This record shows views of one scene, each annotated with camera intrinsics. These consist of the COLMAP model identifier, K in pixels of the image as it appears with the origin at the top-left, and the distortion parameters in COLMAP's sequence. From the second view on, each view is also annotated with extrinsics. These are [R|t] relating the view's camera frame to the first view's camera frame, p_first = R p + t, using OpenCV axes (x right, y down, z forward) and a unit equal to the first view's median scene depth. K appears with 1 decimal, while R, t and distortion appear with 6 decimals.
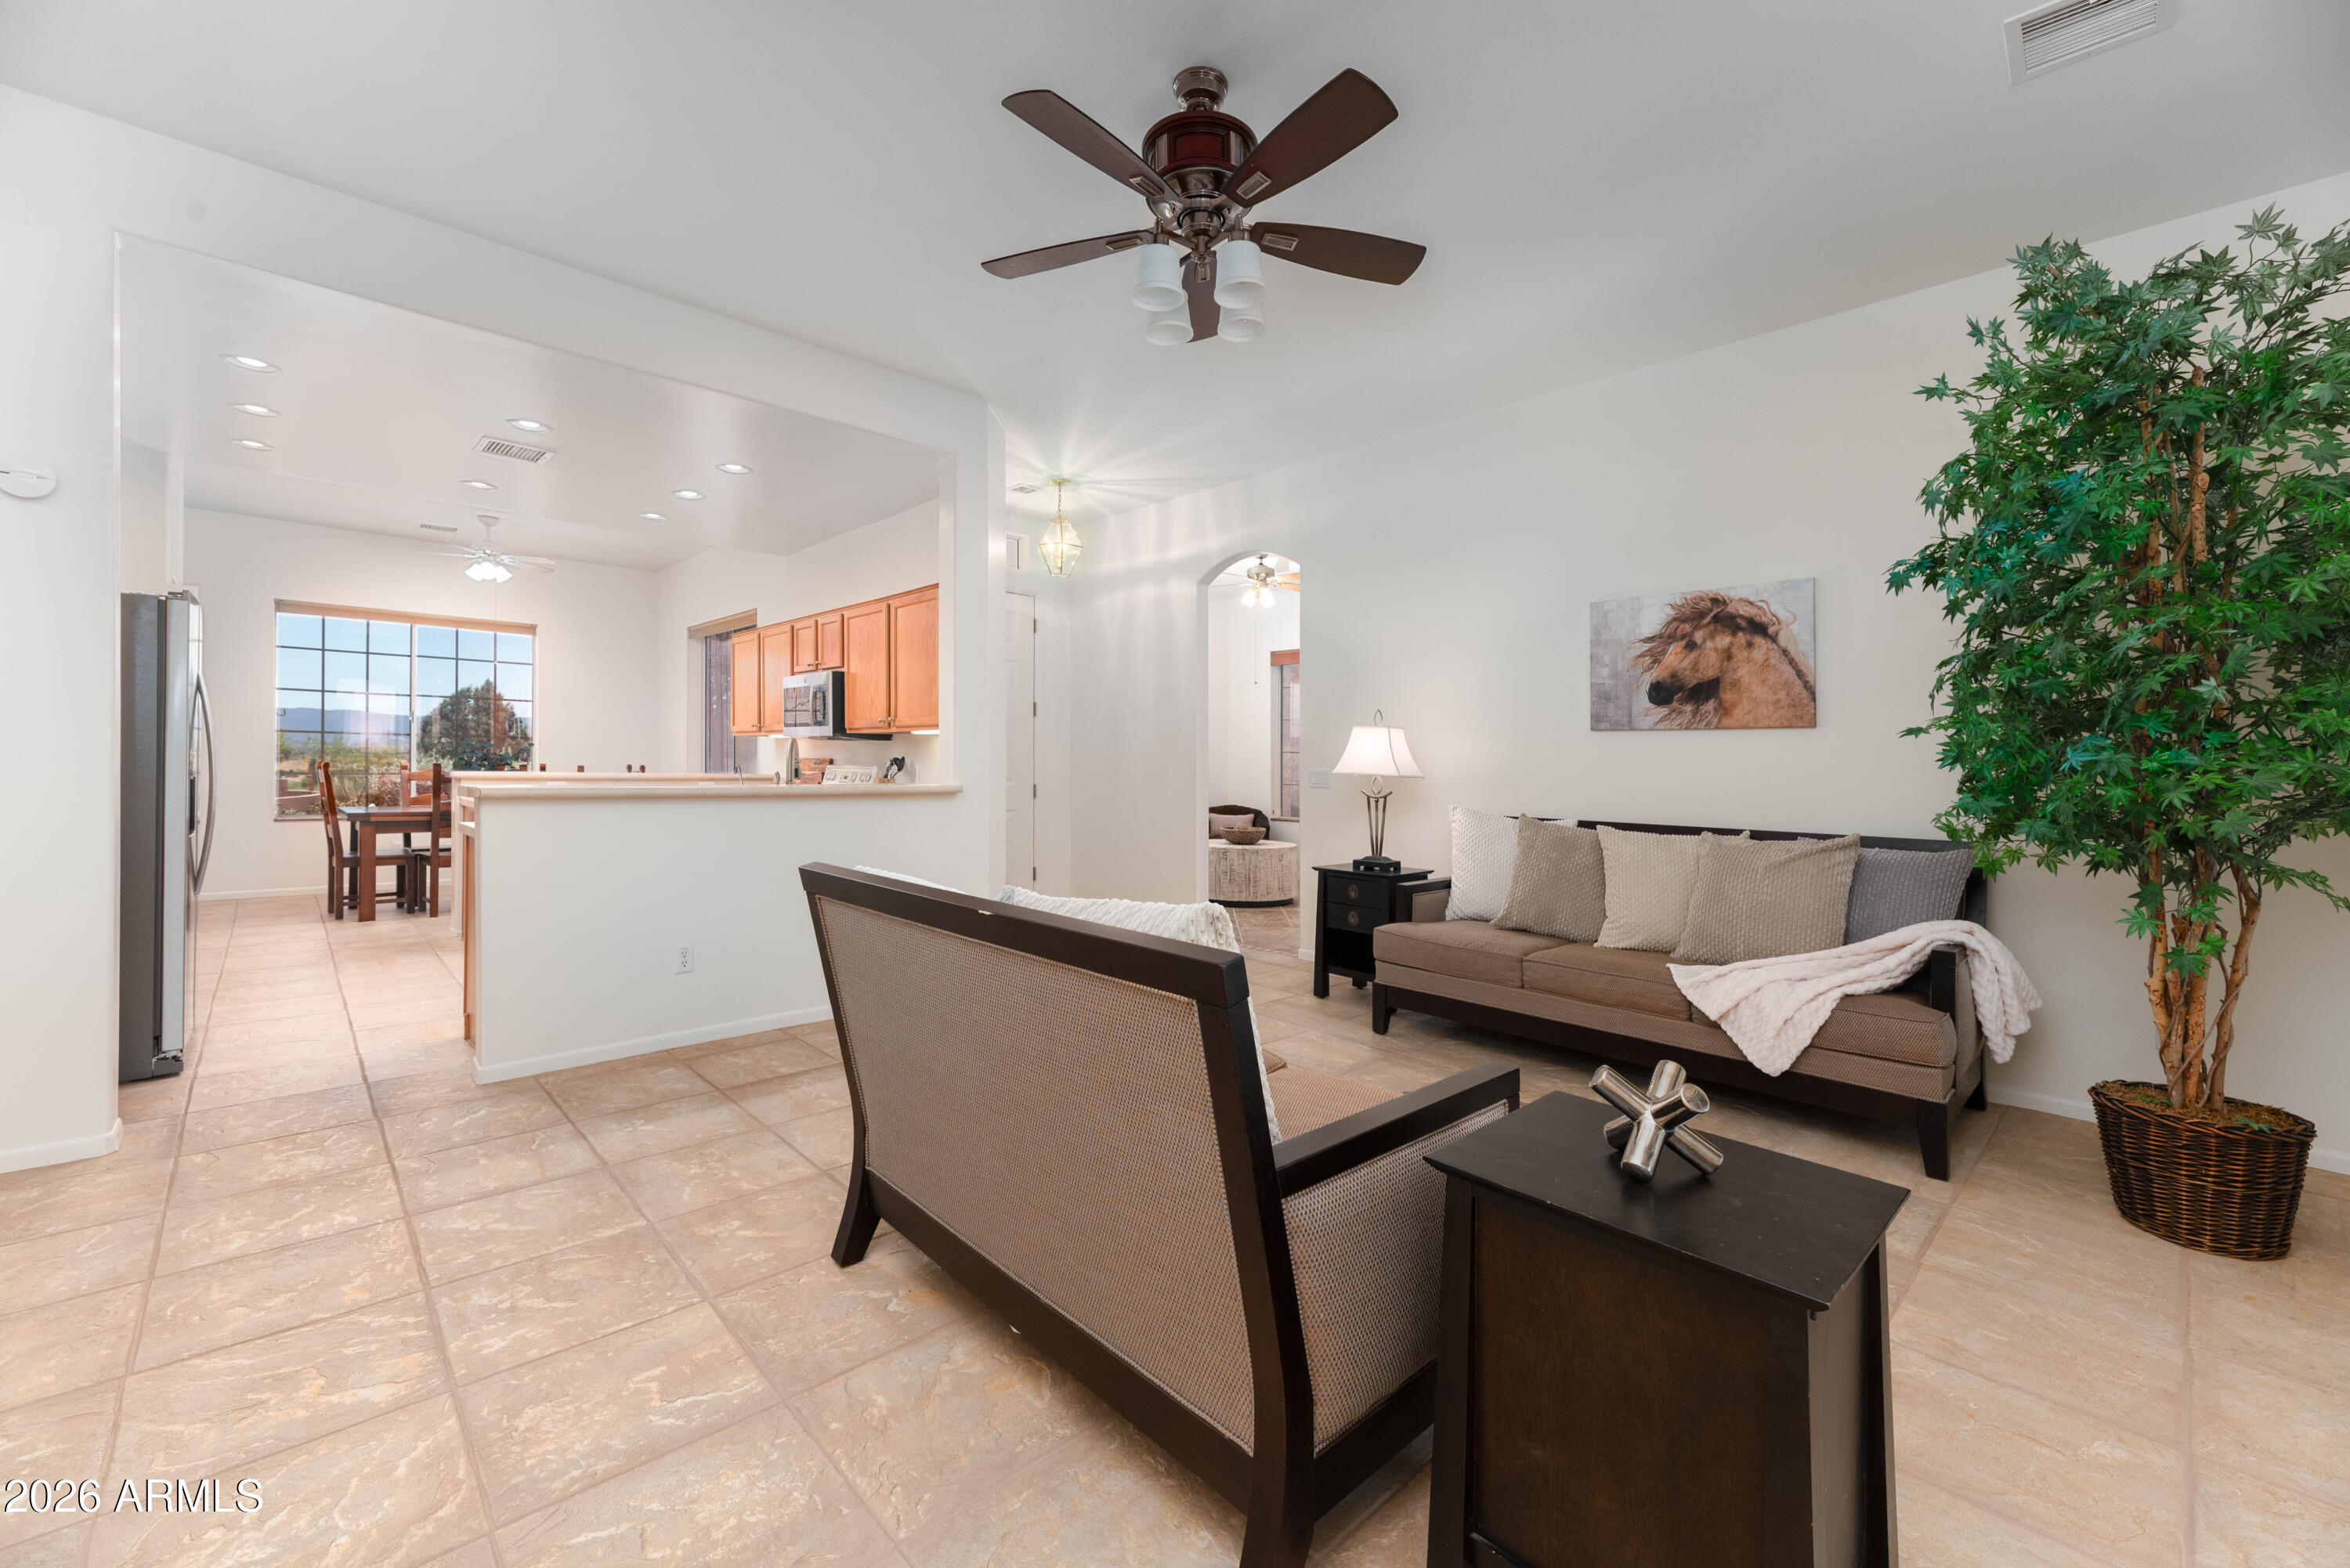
lens RADIAL K [[944.2, 0, 1179.7], [0, 944.2, 769.5], [0, 0, 1]] dist [-0.002355, 0.000181]
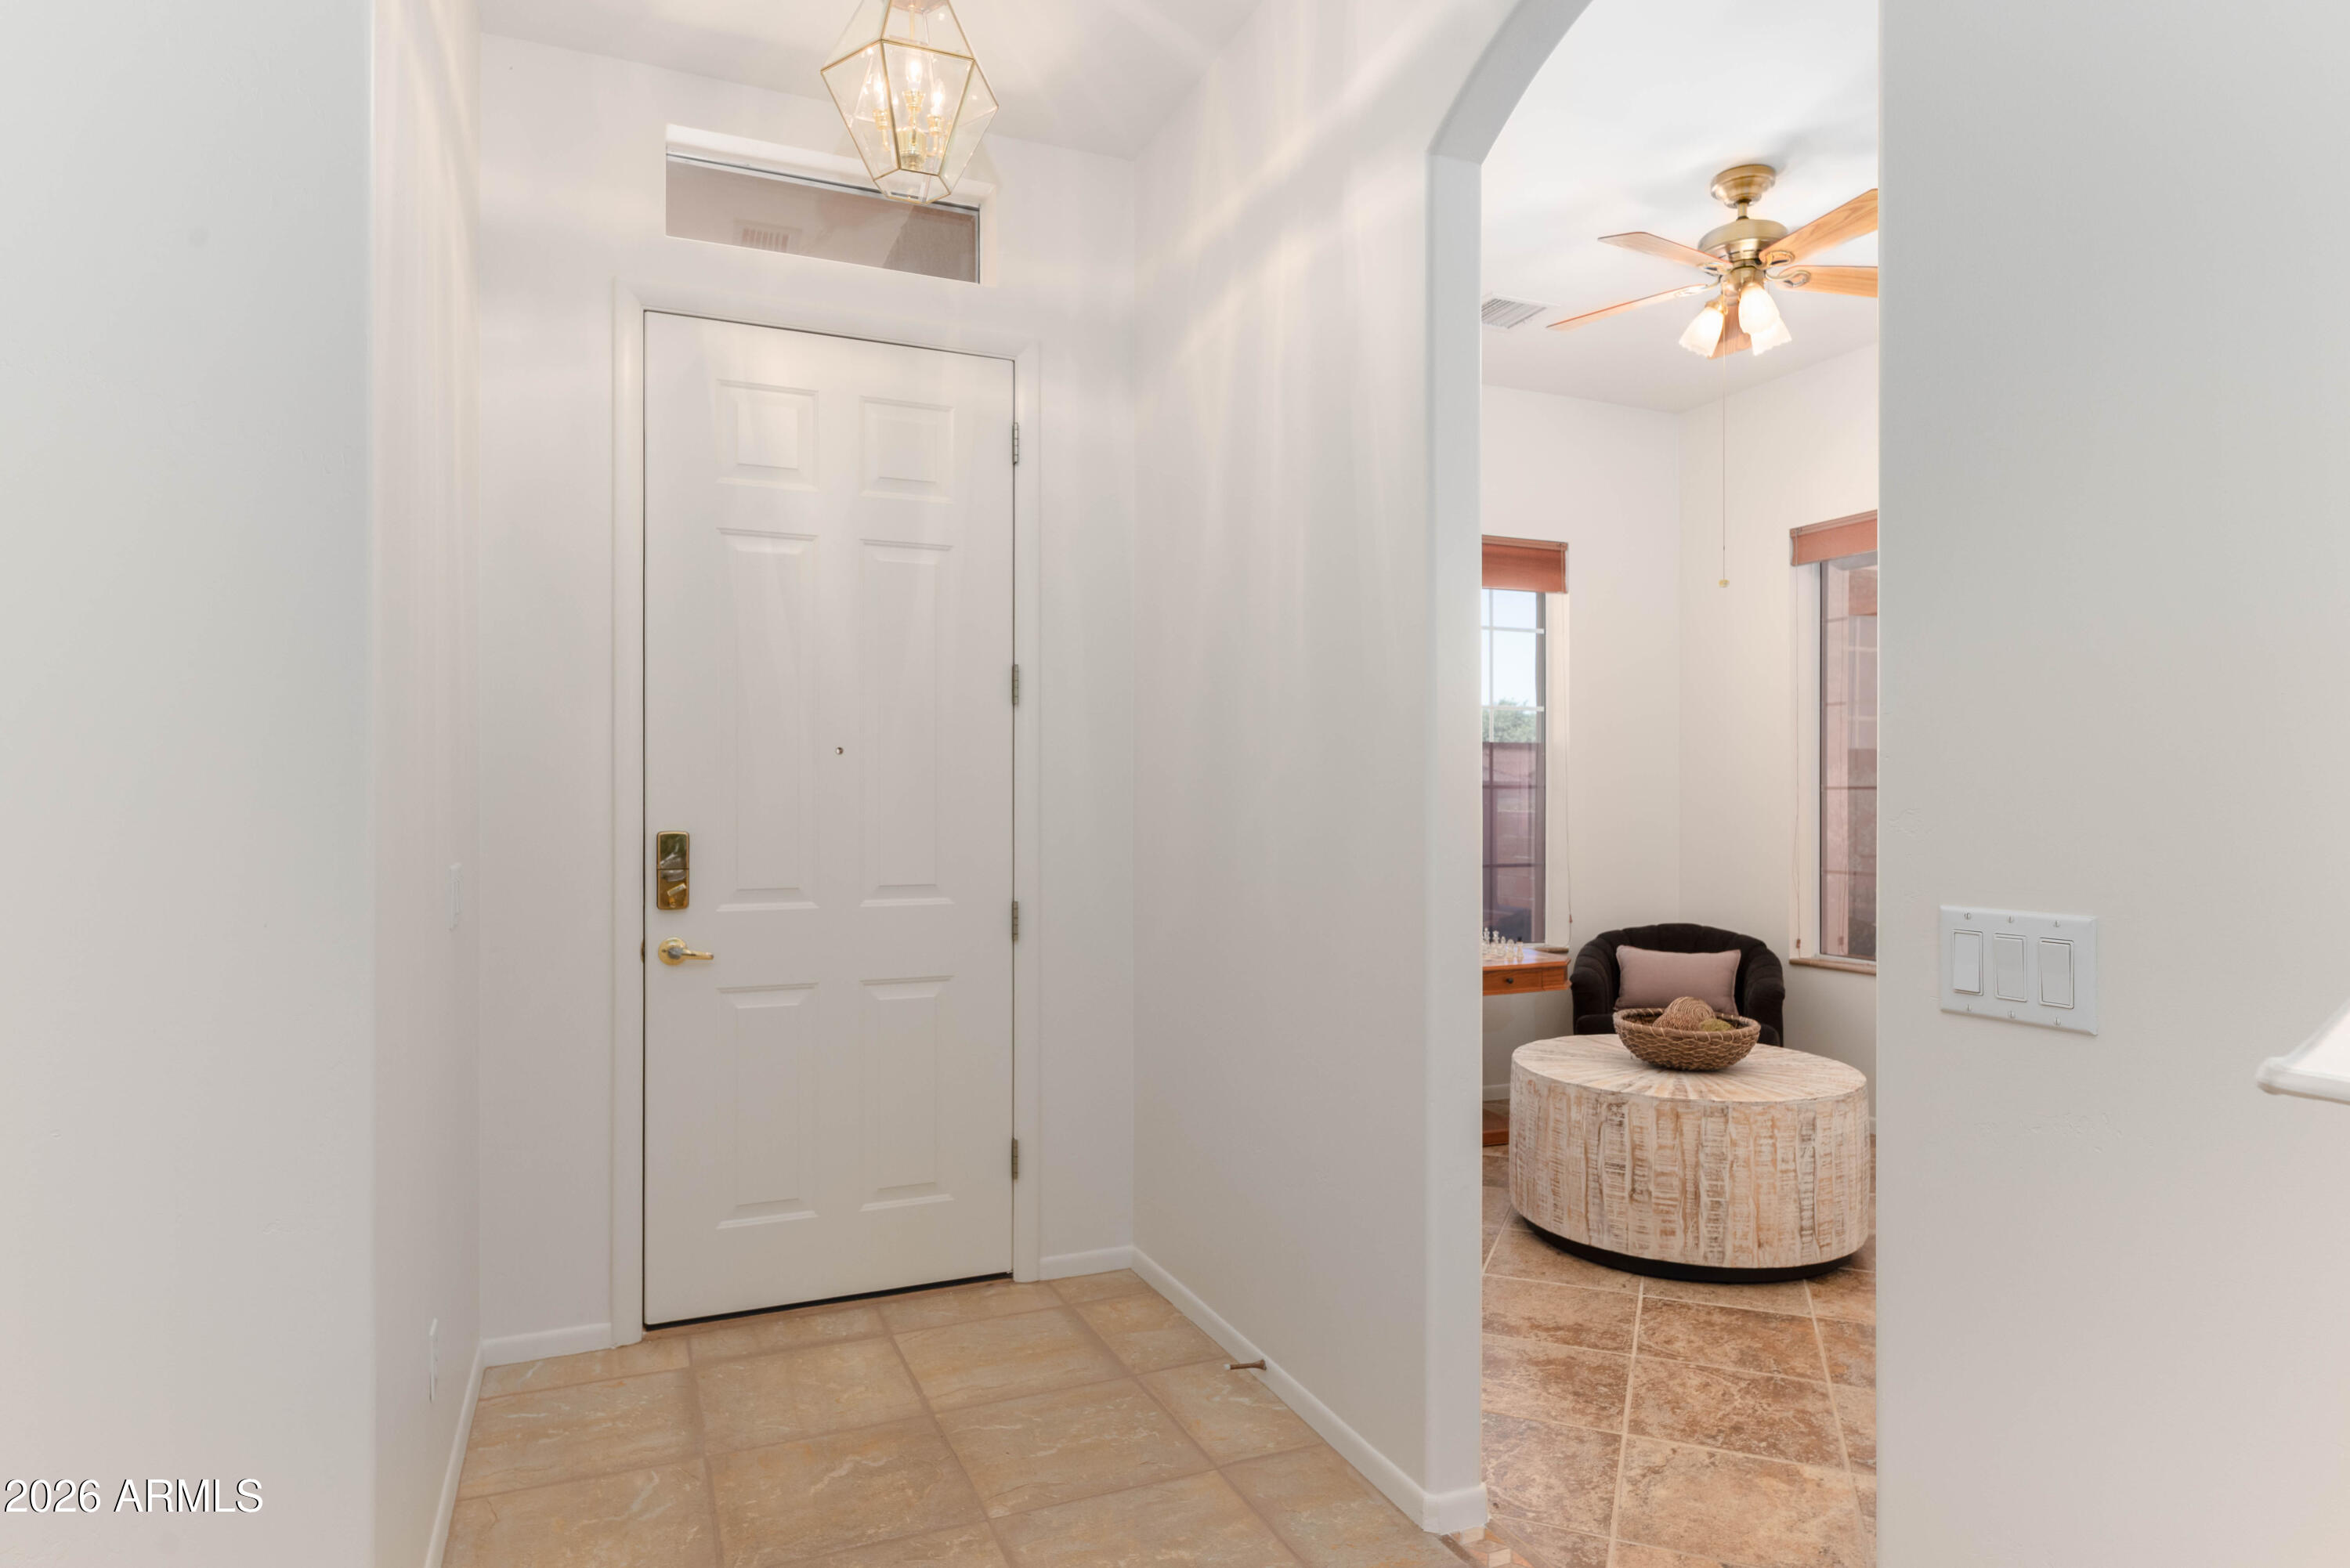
lens RADIAL K [[1336.6, 0, 1160.1], [0, 1336.6, 807.1], [0, 0, 1]] dist [0.008468, 0.000181]
pose [[0.933934, 0.000538, -0.357446, 0.058473], [0.001649, 0.999982, 0.005812, -0.016302], [0.357443, -0.006017, 0.933916, 0.453842]]
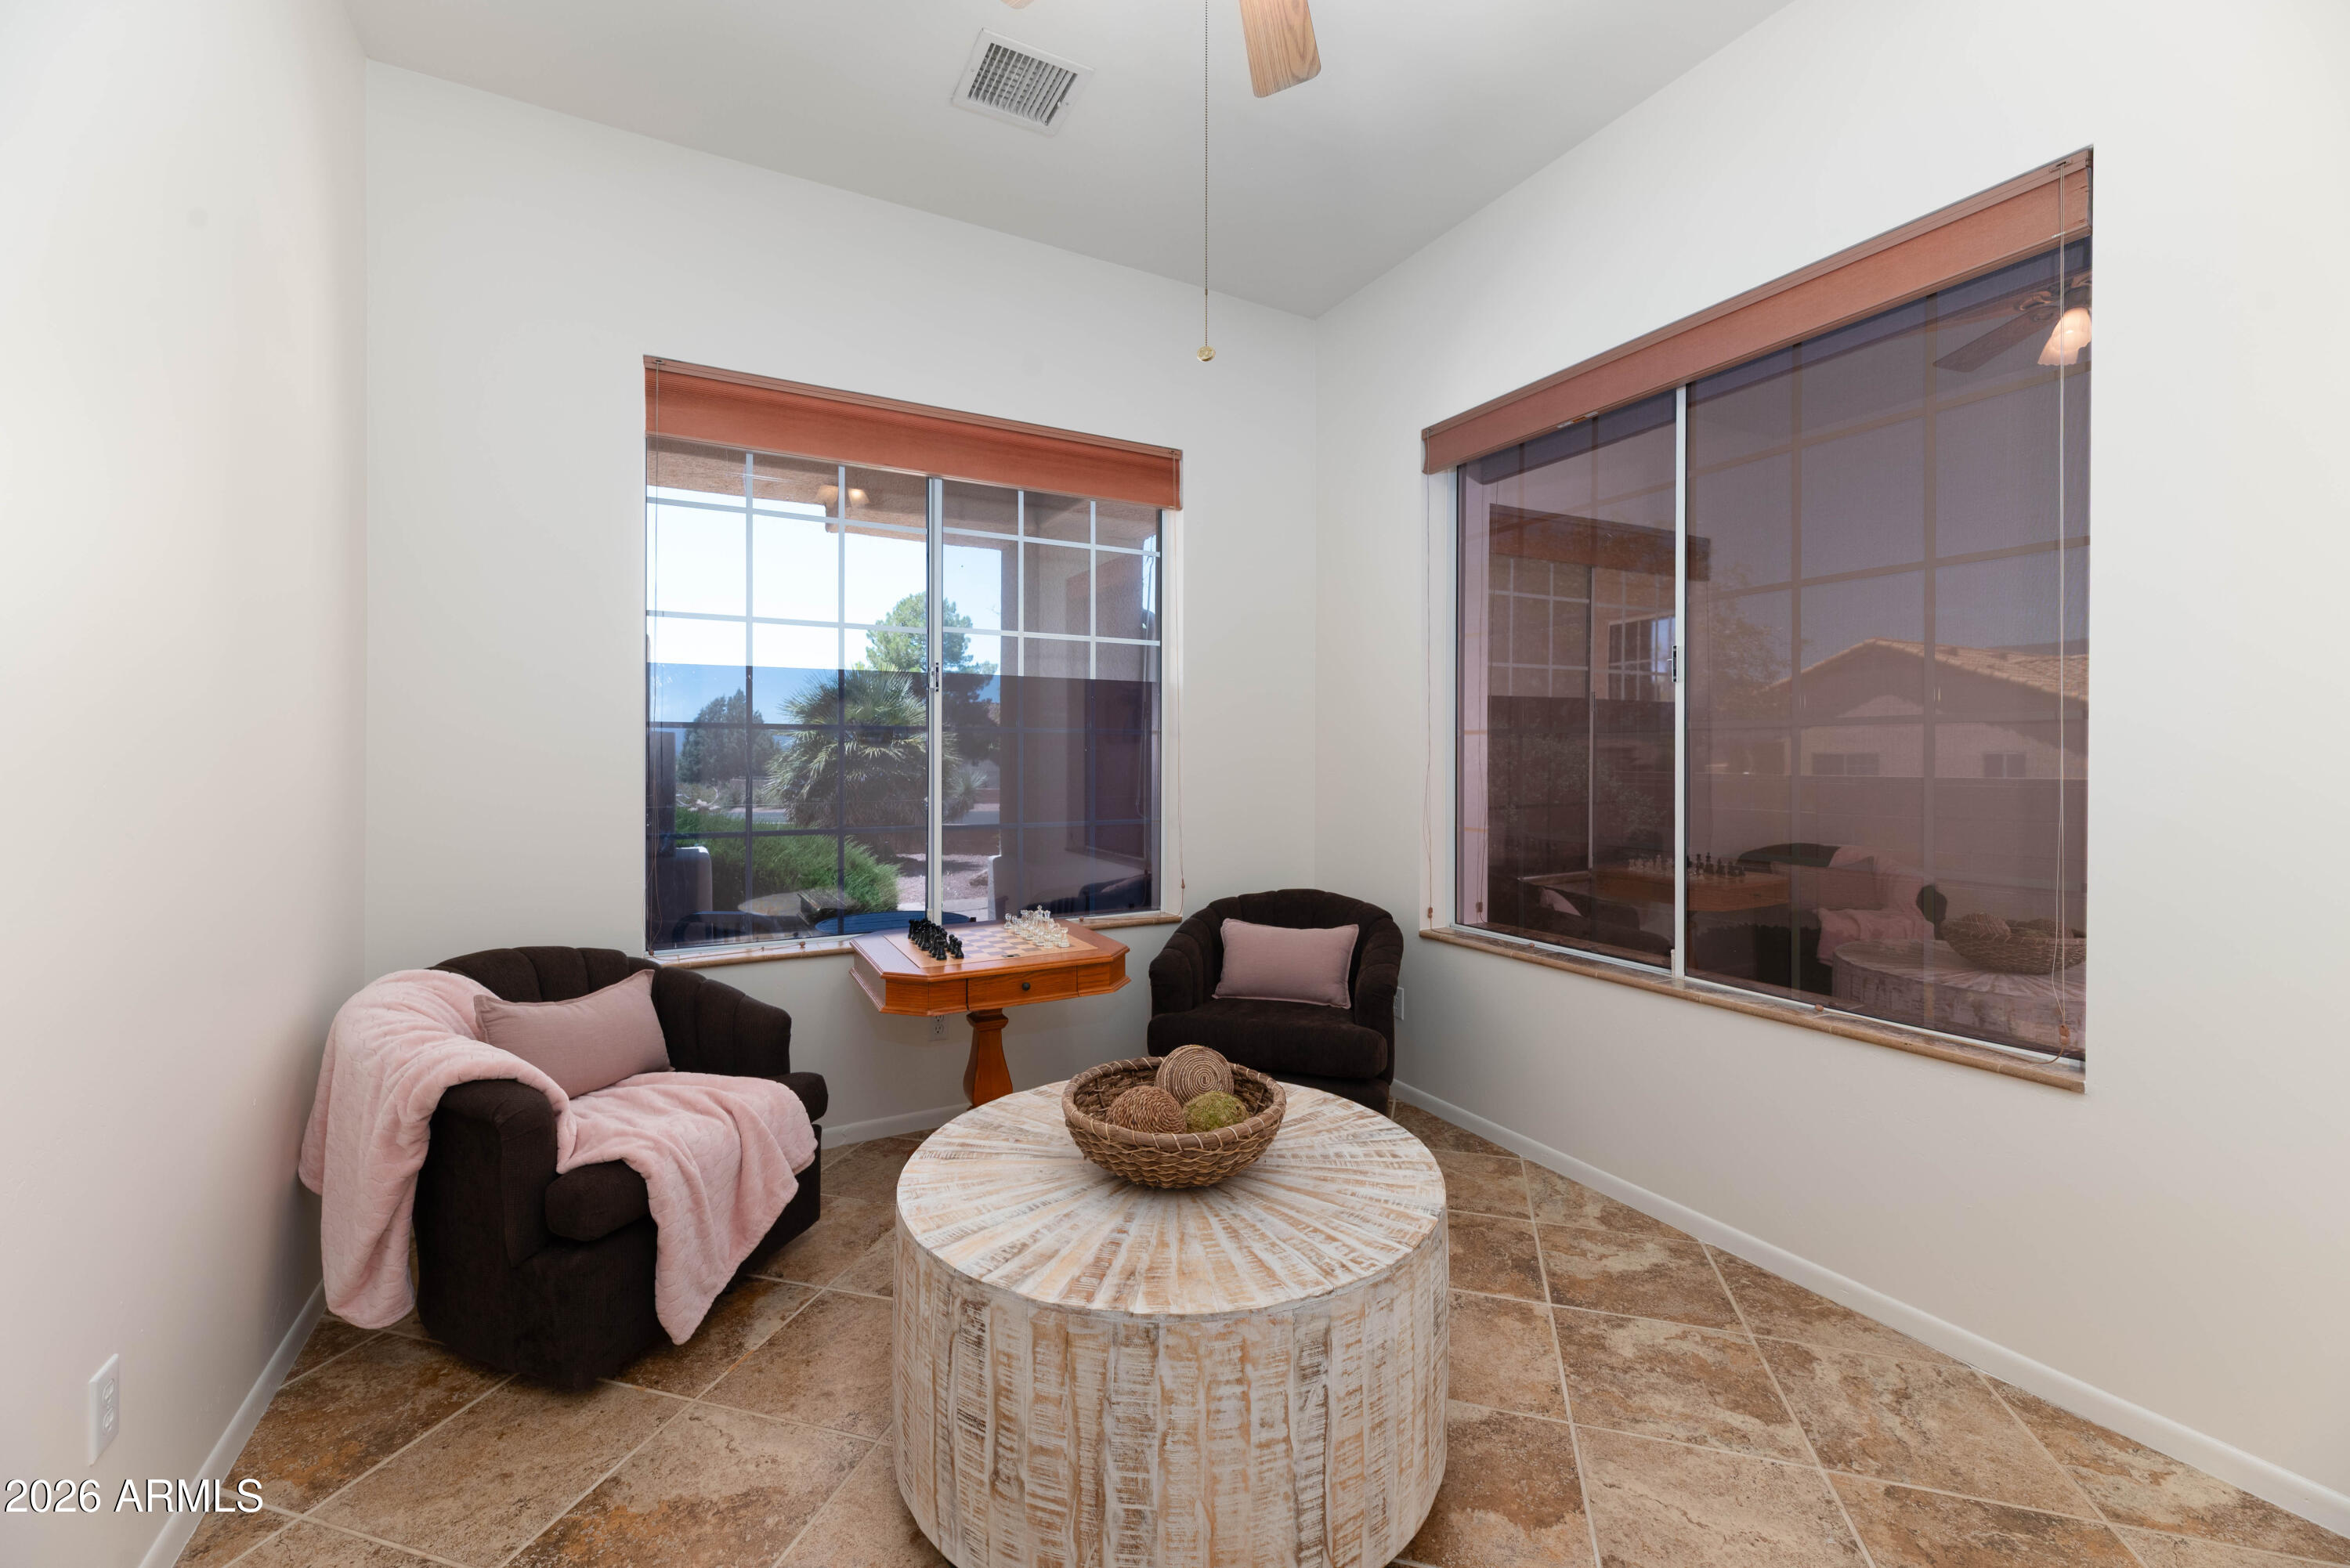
lens RADIAL K [[944.2, 0, 1169.2], [0, 944.2, 775.3], [0, 0, 1]] dist [-0.002355, 0.000181]
pose [[0.962934, 0.001368, -0.269734, 0.114442], [0.003655, 0.999829, 0.018119, -0.010736], [0.269713, -0.018434, 0.962764, 0.751486]]
